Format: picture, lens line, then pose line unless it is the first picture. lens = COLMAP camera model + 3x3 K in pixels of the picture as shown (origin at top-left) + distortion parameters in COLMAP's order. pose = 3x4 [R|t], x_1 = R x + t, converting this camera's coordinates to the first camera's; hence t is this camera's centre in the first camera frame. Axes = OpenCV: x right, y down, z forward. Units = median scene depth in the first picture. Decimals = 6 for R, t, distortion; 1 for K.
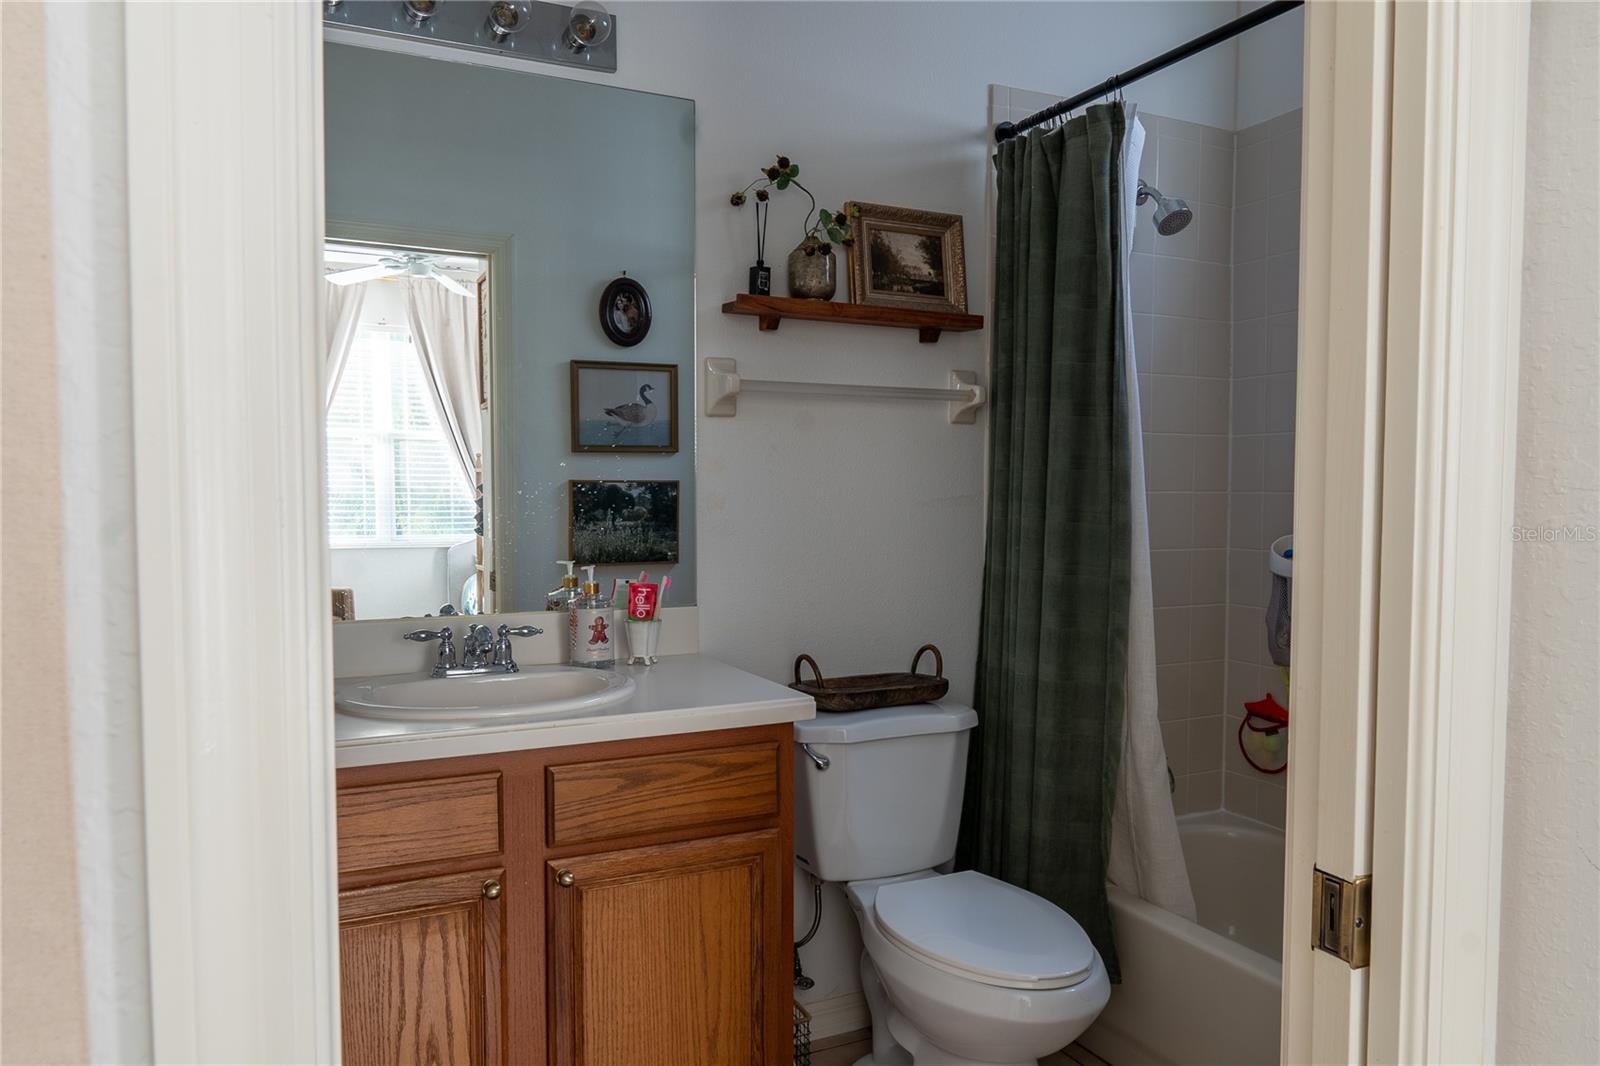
lens RADIAL K [[1108.2, 0, 799.1], [0, 1108.2, 537.1], [0, 0, 1]] dist [0.000167, -0.003053]
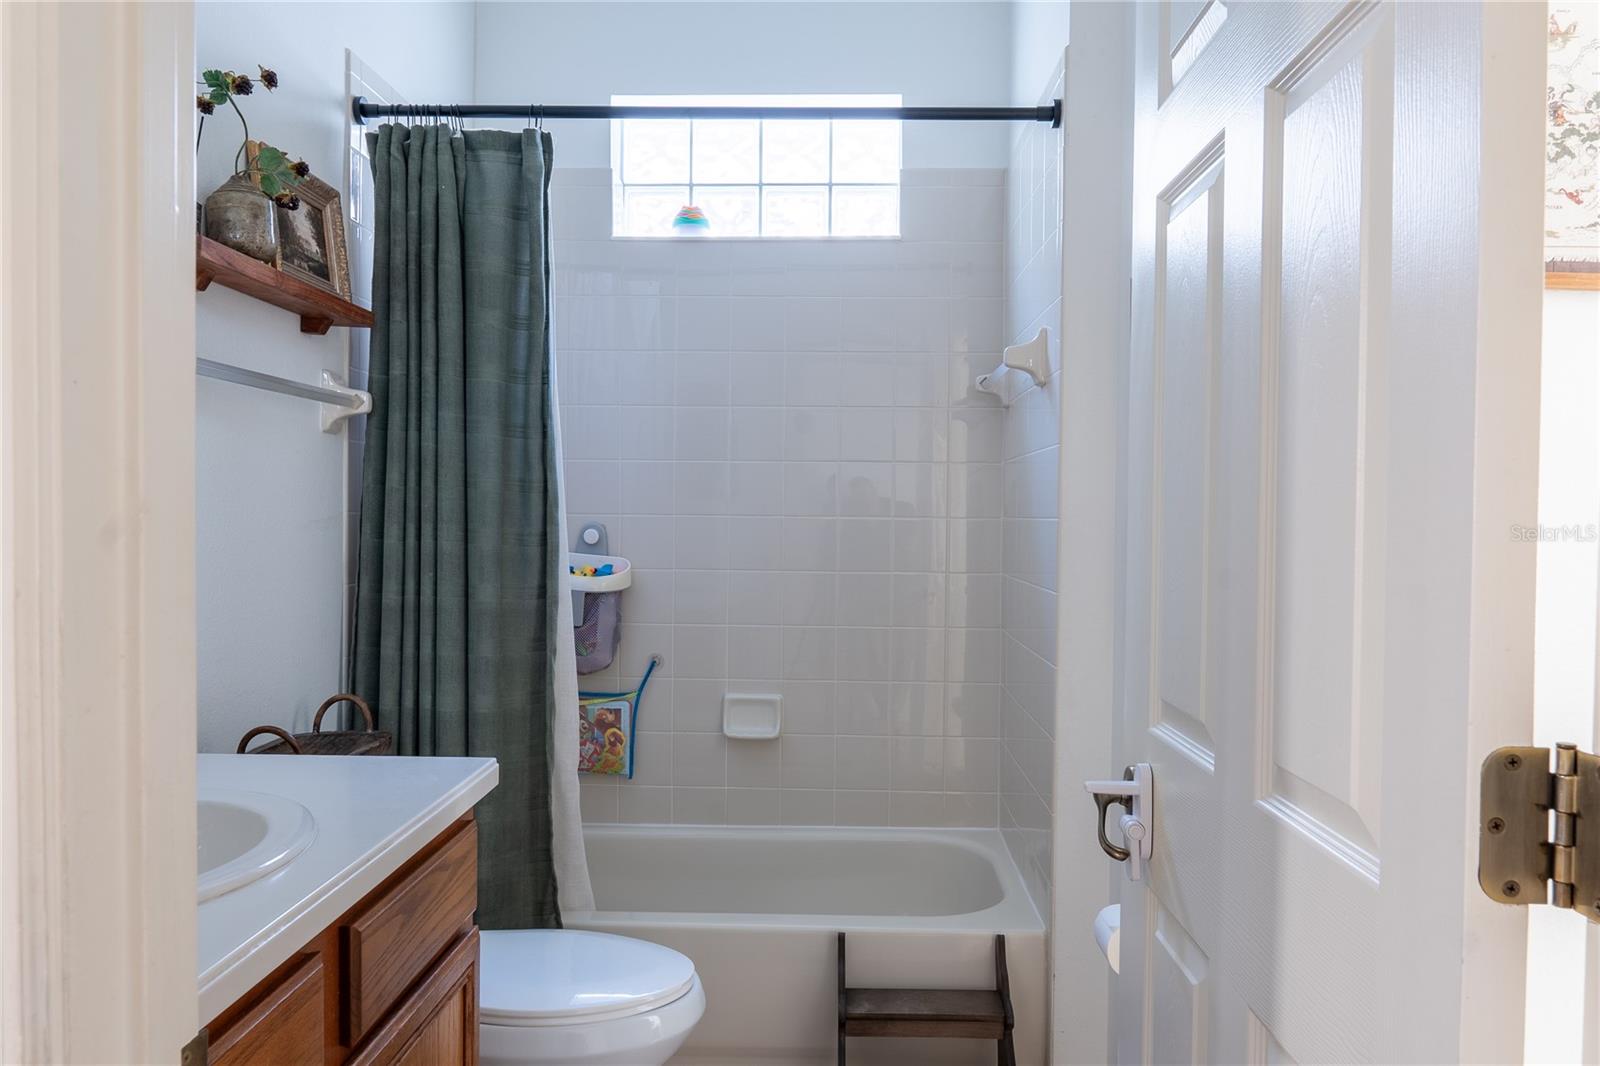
lens RADIAL K [[1108.2, 0, 799.1], [0, 1108.2, 537.1], [0, 0, 1]] dist [0.000167, -0.003053]
pose [[0.460266, -0.013353, 0.887681, -0.460597], [0.026593, 0.999646, 0.001249, -0.013720], [-0.887383, 0.023031, 0.460458, 0.297716]]
